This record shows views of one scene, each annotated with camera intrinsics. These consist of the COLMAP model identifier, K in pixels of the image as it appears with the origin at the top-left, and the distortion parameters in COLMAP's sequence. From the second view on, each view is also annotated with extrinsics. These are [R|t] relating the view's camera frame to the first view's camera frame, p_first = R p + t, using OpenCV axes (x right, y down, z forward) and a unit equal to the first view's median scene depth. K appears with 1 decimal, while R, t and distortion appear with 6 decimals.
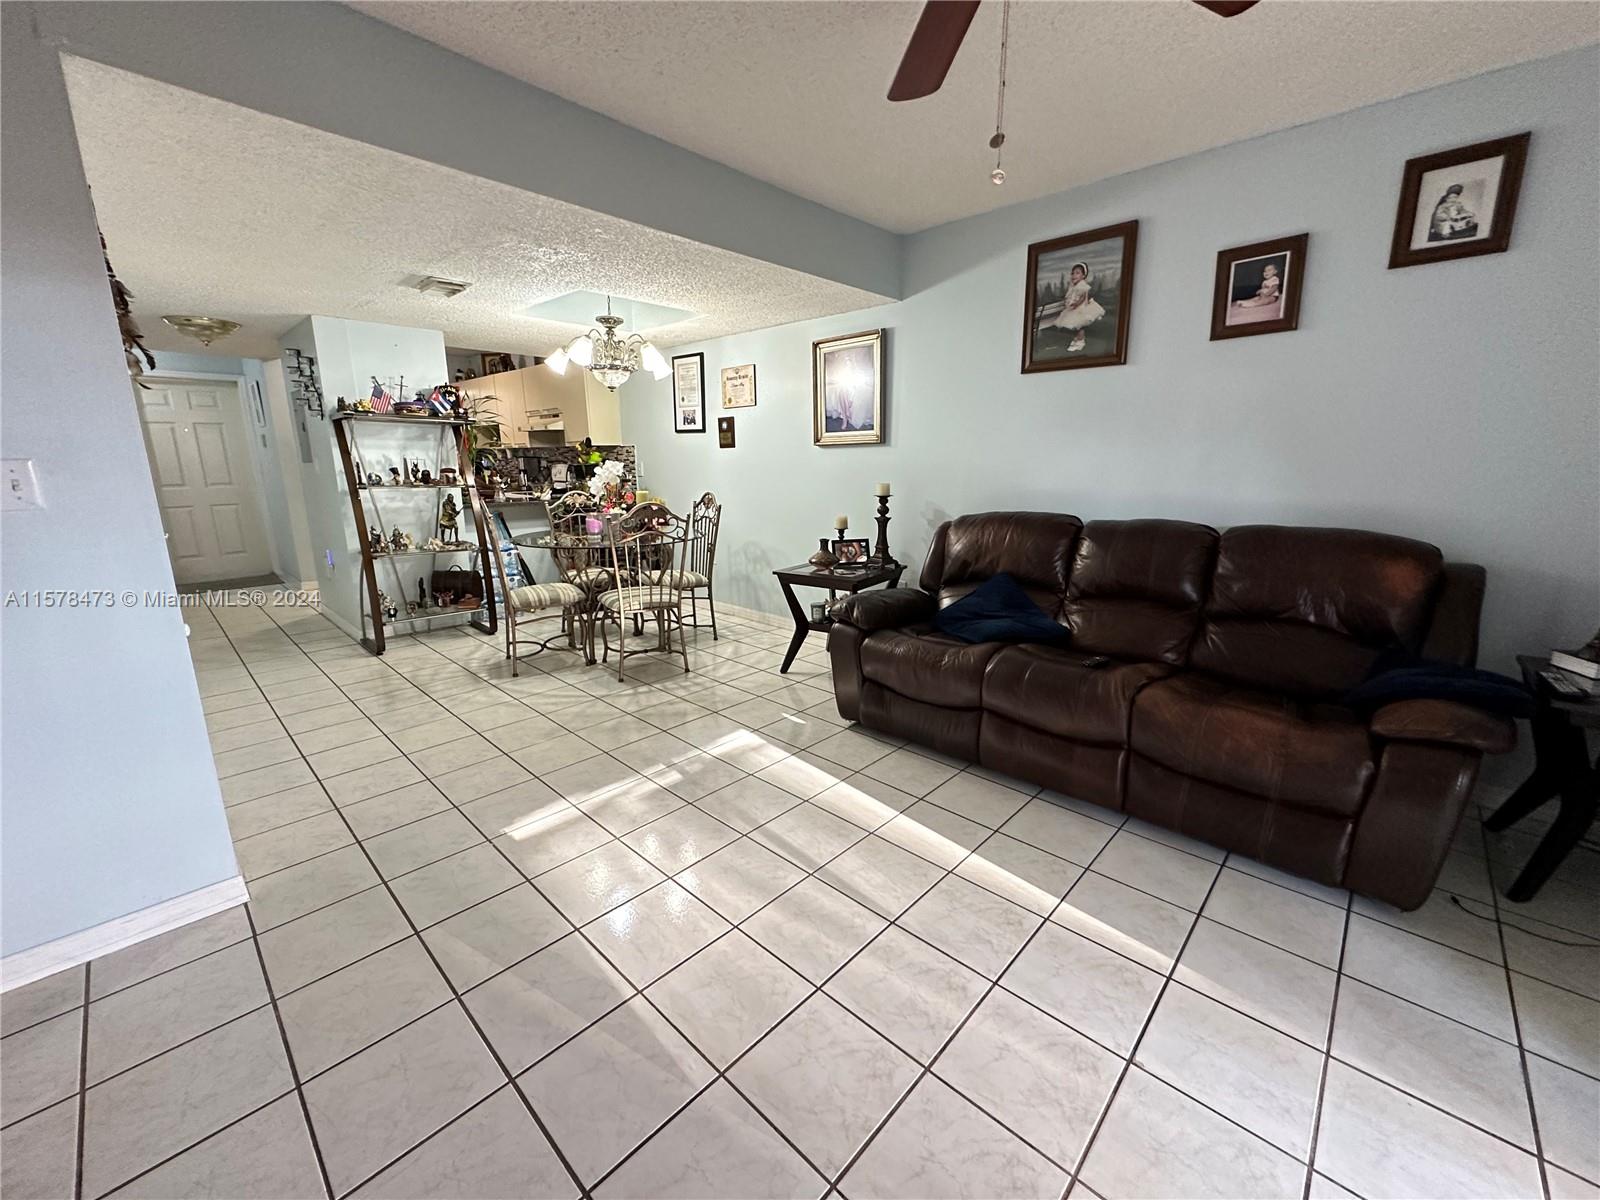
lens RADIAL K [[639.9, 0, 800.0], [0, 639.9, 592.9], [0, 0, 1]] dist [-0.011534, -0.000161]
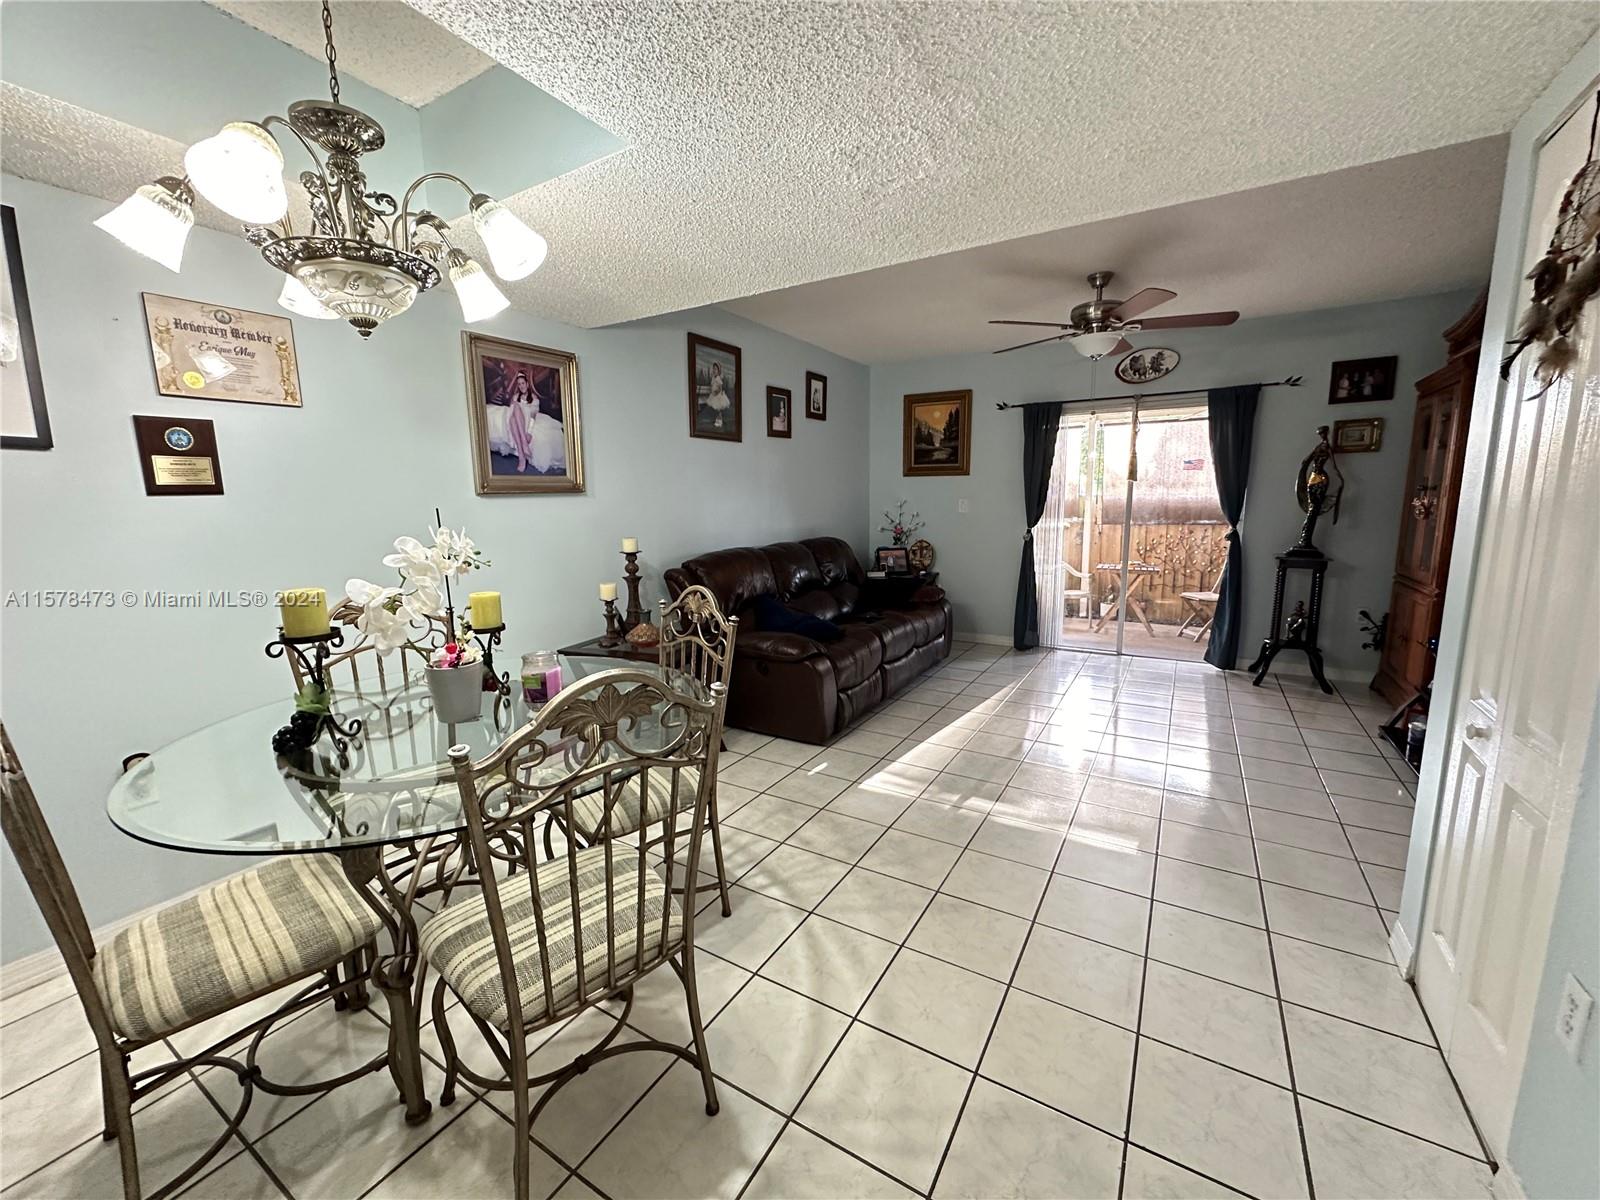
lens RADIAL K [[639.9, 0, 797.3], [0, 639.9, 598.7], [0, 0, 1]] dist [-0.011534, -0.000161]
pose [[-0.213956, -0.146260, 0.965832, -0.936569], [0.212627, 0.958048, 0.192184, -0.256685], [-0.953422, 0.246481, -0.173881, 1.159433]]
